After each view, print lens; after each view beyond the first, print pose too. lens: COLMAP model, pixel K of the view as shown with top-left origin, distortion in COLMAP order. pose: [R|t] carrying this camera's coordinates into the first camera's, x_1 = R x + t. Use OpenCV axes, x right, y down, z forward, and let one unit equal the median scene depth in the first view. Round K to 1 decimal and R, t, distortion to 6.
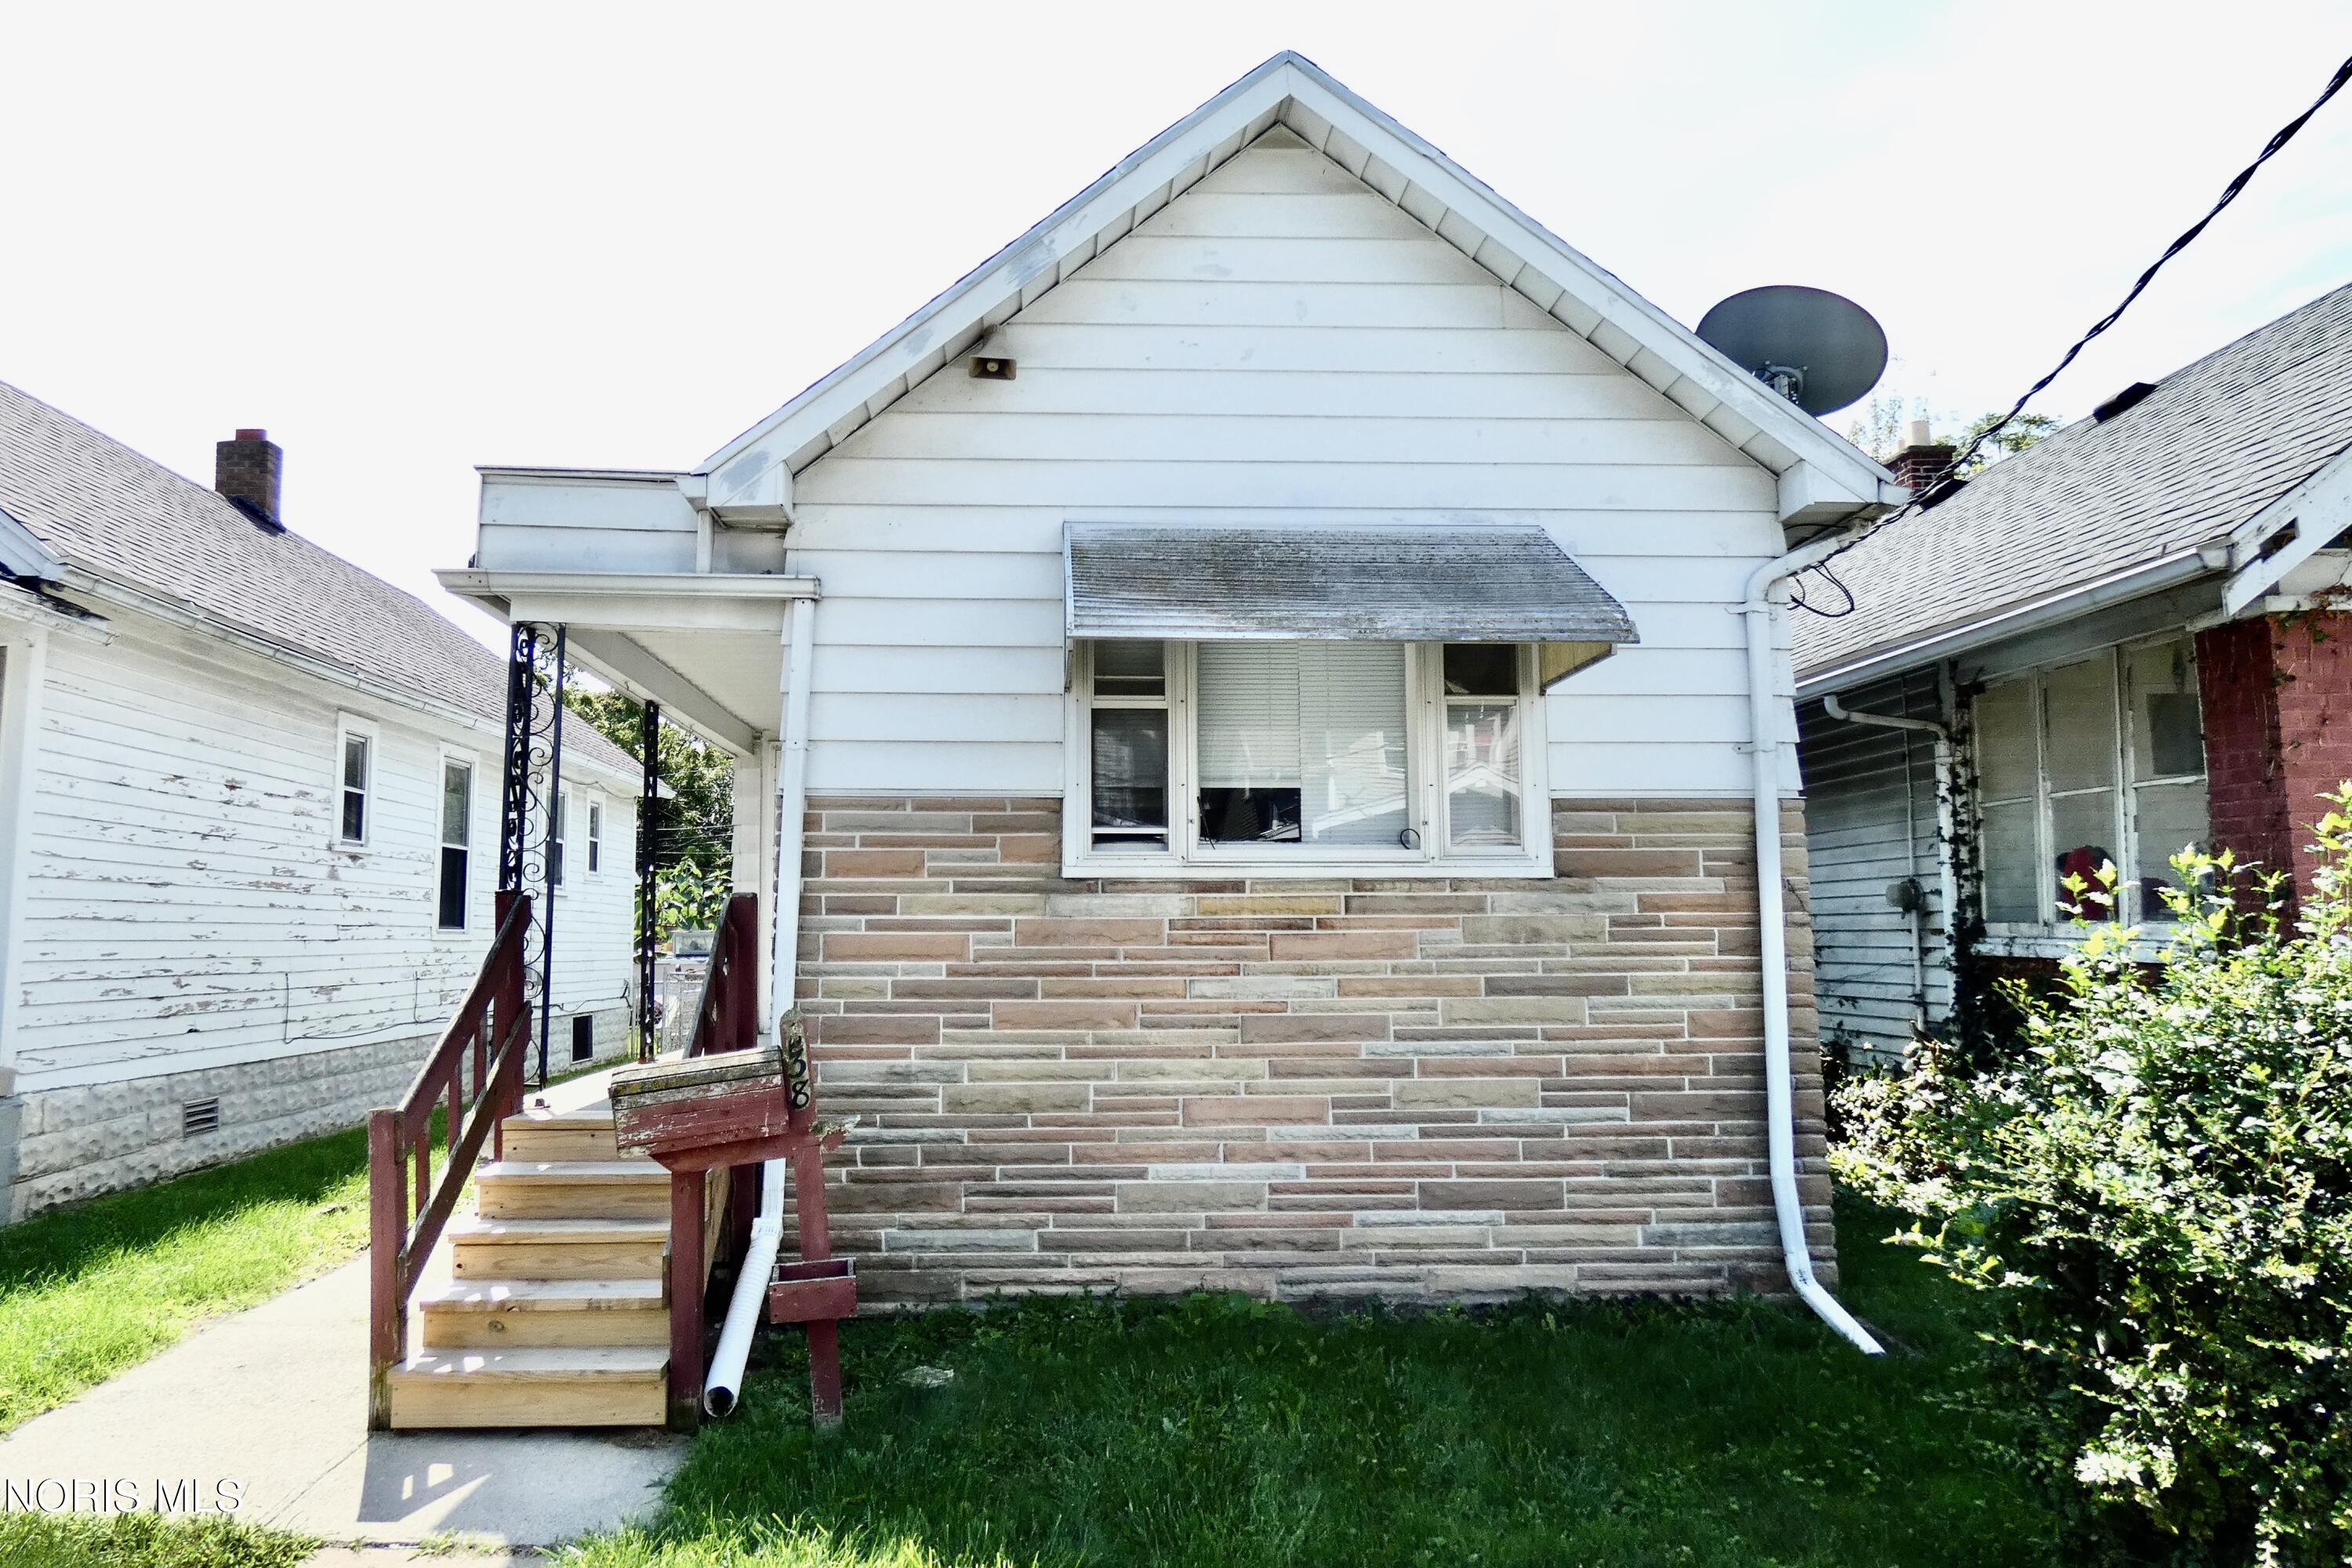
lens RADIAL K [[1469.0, 0, 1170.1], [0, 1469.0, 771.1], [0, 0, 1]] dist [-0.002245, 0.001438]
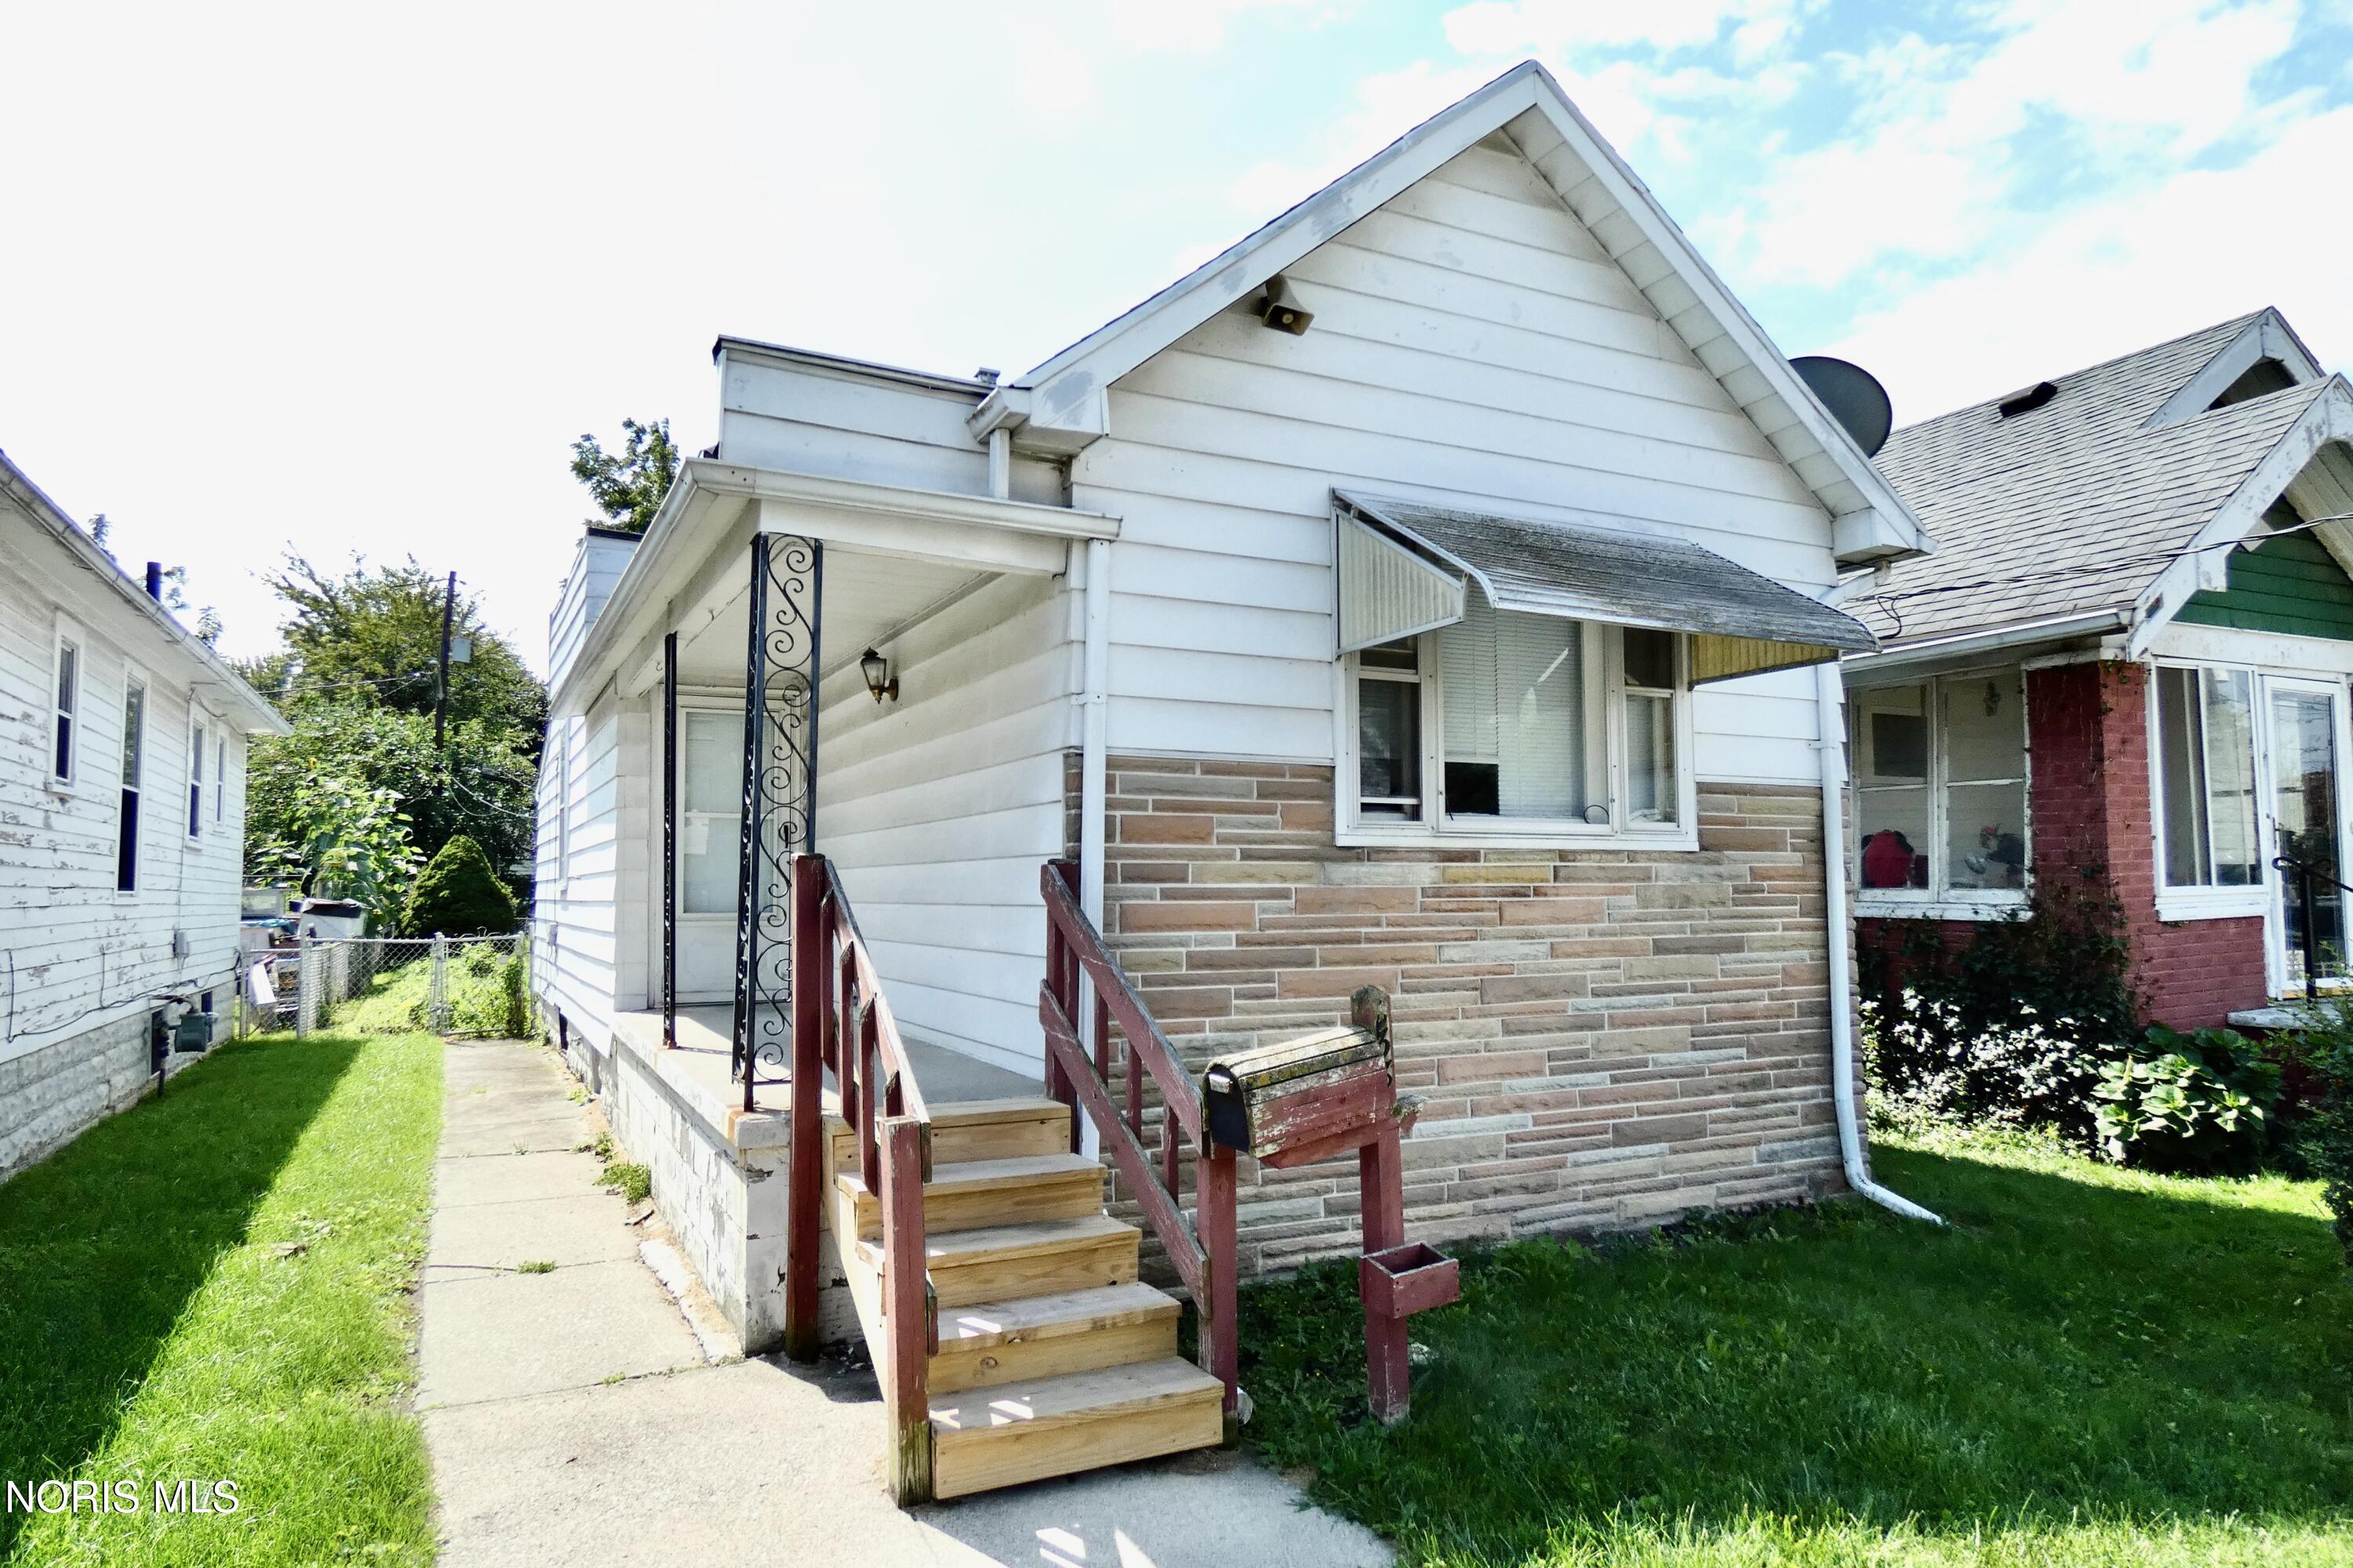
lens RADIAL K [[1369.2, 0, 1167.8], [0, 1369.2, 794.7], [0, 0, 1]] dist [-0.003118, -0.001137]
pose [[0.917770, 0.027422, 0.396165, -0.549981], [-0.043590, 0.998541, 0.031865, 0.012925], [-0.394713, -0.046514, 0.917626, 0.190890]]
